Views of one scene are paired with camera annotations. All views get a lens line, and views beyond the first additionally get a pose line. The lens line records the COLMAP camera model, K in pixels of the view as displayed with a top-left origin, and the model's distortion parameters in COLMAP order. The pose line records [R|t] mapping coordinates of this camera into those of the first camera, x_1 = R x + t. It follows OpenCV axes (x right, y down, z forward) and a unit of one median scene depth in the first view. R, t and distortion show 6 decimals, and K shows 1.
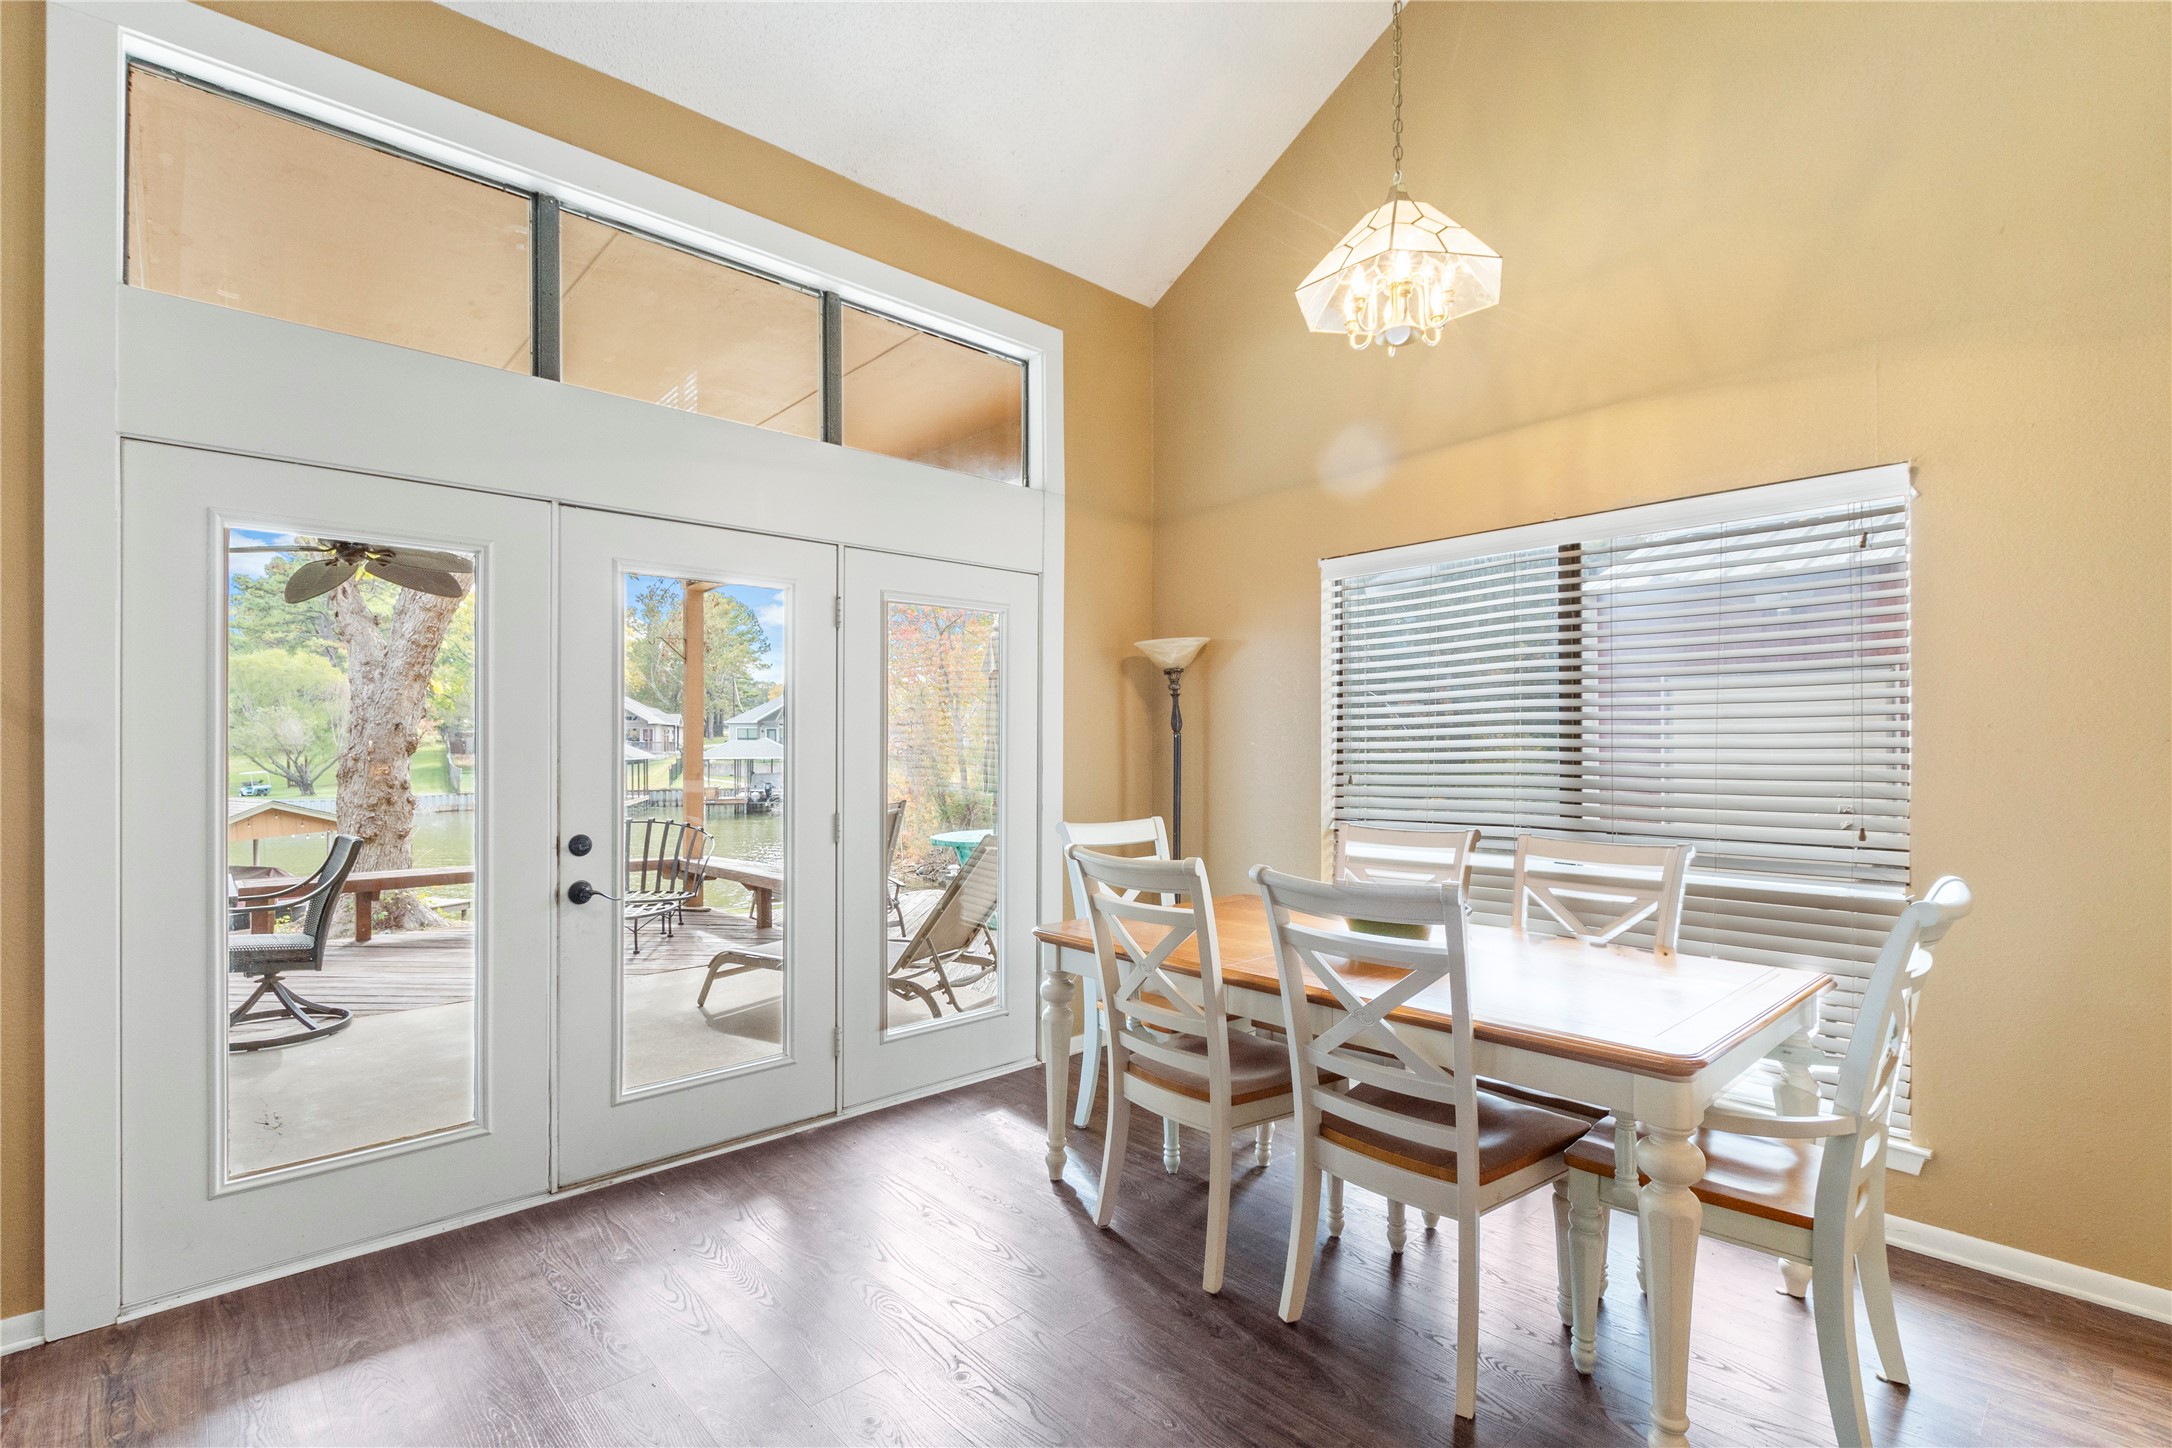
lens RADIAL K [[982.9, 0, 1064.6], [0, 982.9, 743.9], [0, 0, 1]] dist [-0.001479, 0.000062]
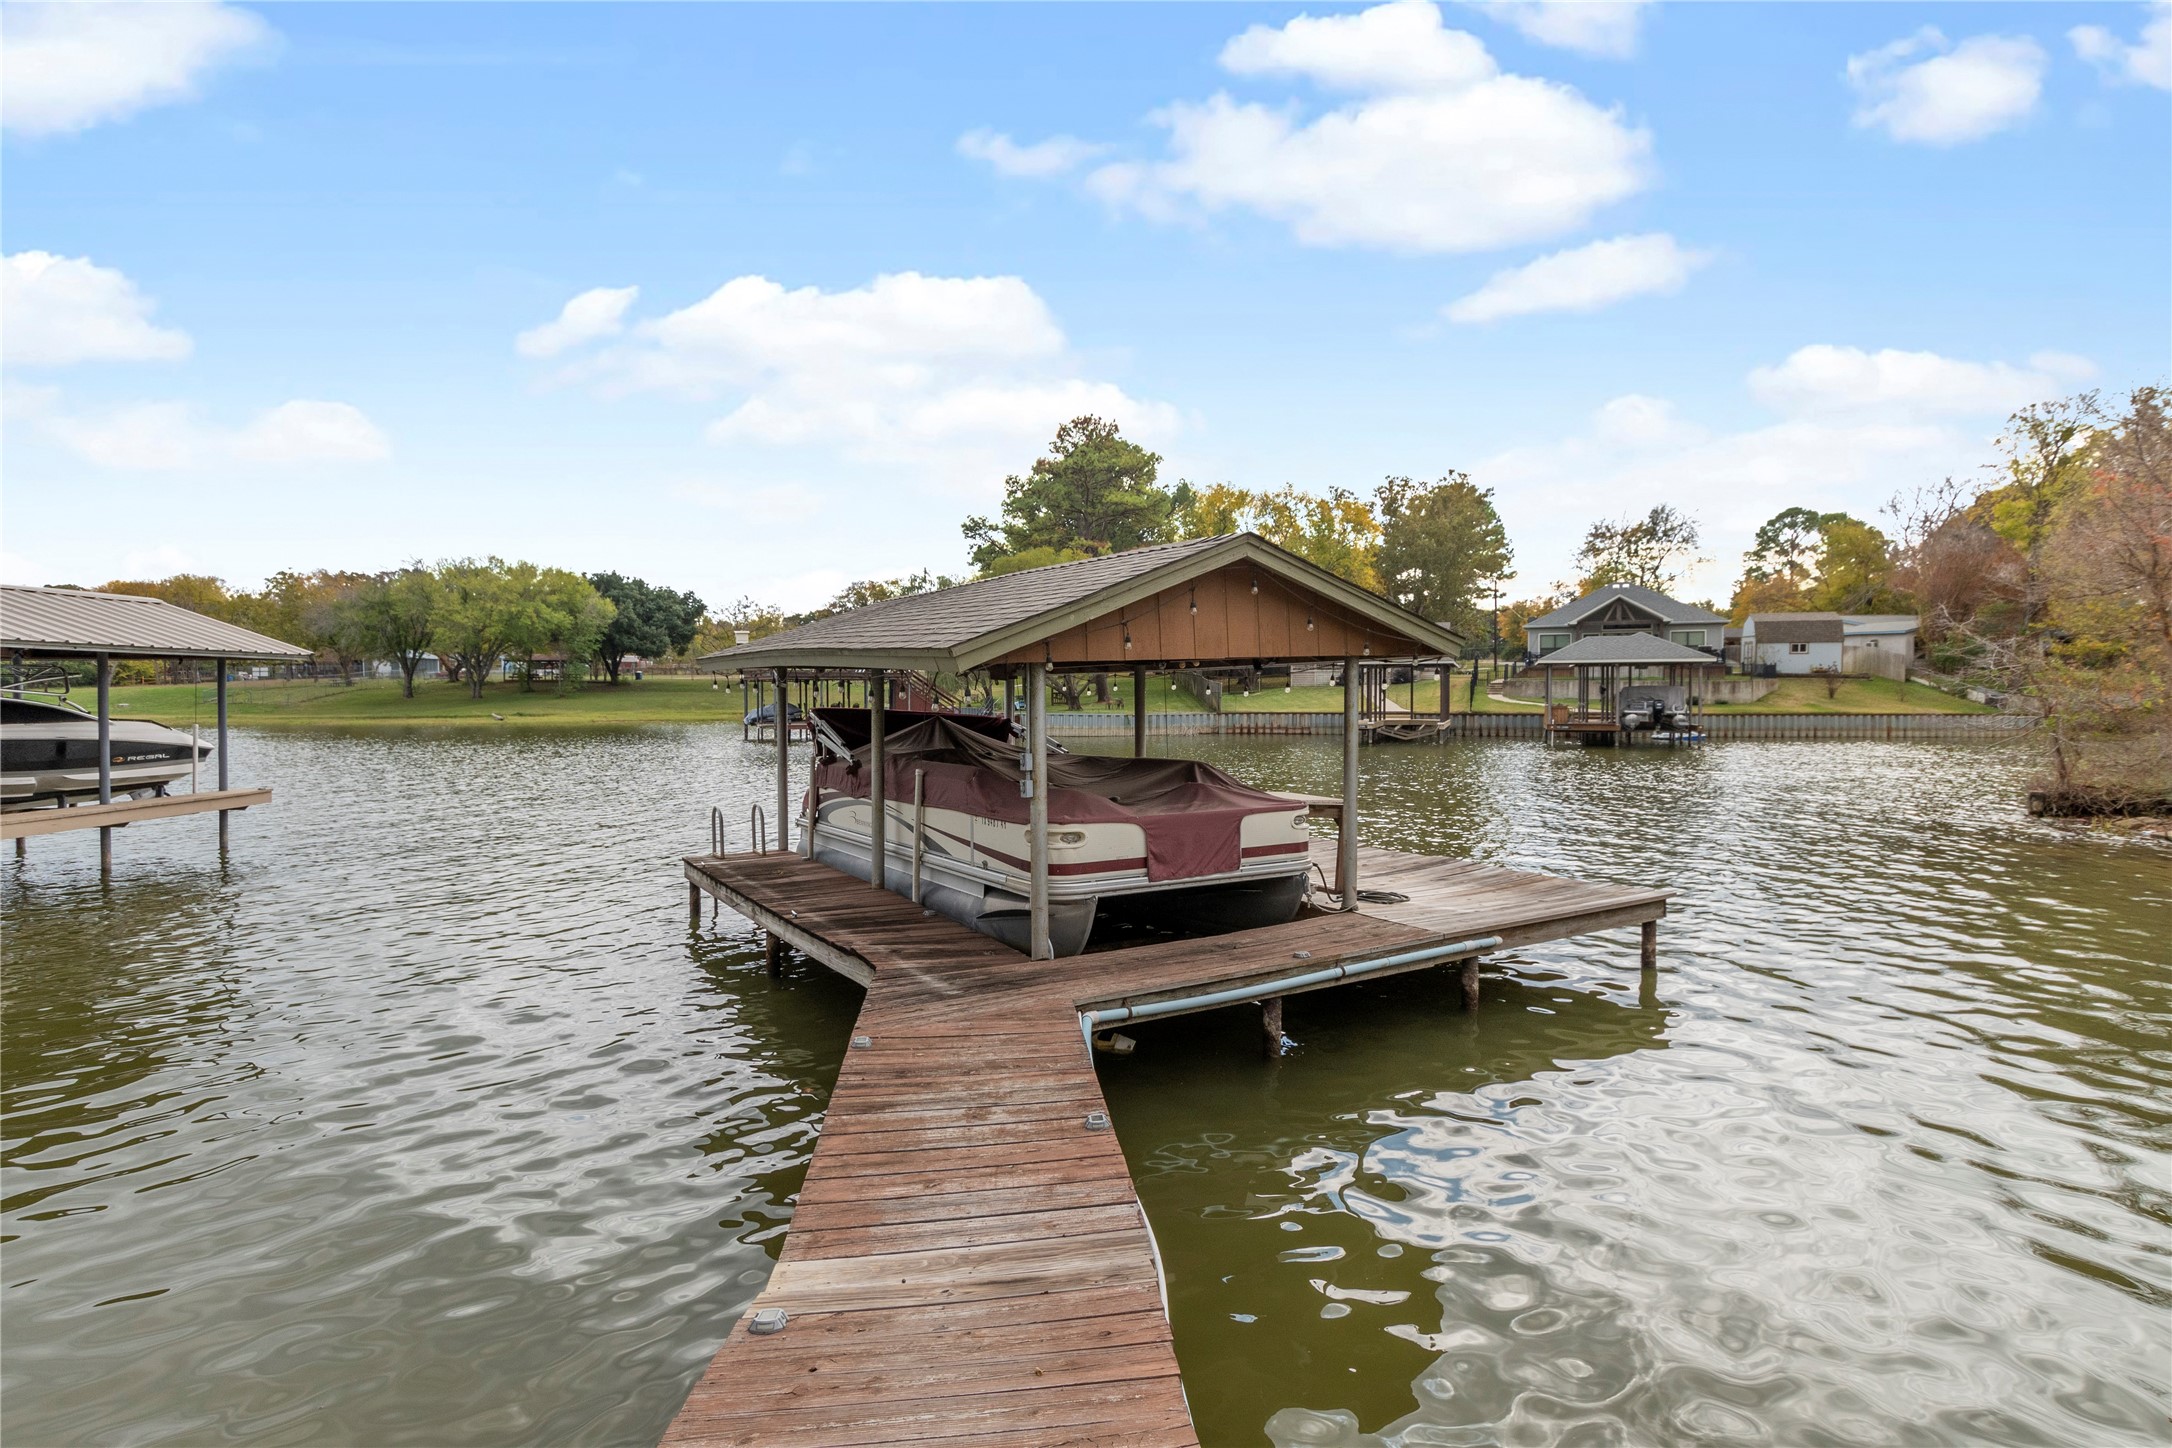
lens RADIAL K [[1091.3, 0, 1049.1], [0, 1091.3, 741.0], [0, 0, 1]] dist [-0.000596, 0.000162]
pose [[0.795094, 0.023335, -0.606037, -0.190556], [0.006946, 0.998844, 0.047574, 0.030935], [0.606446, -0.042035, 0.794013, 0.203220]]
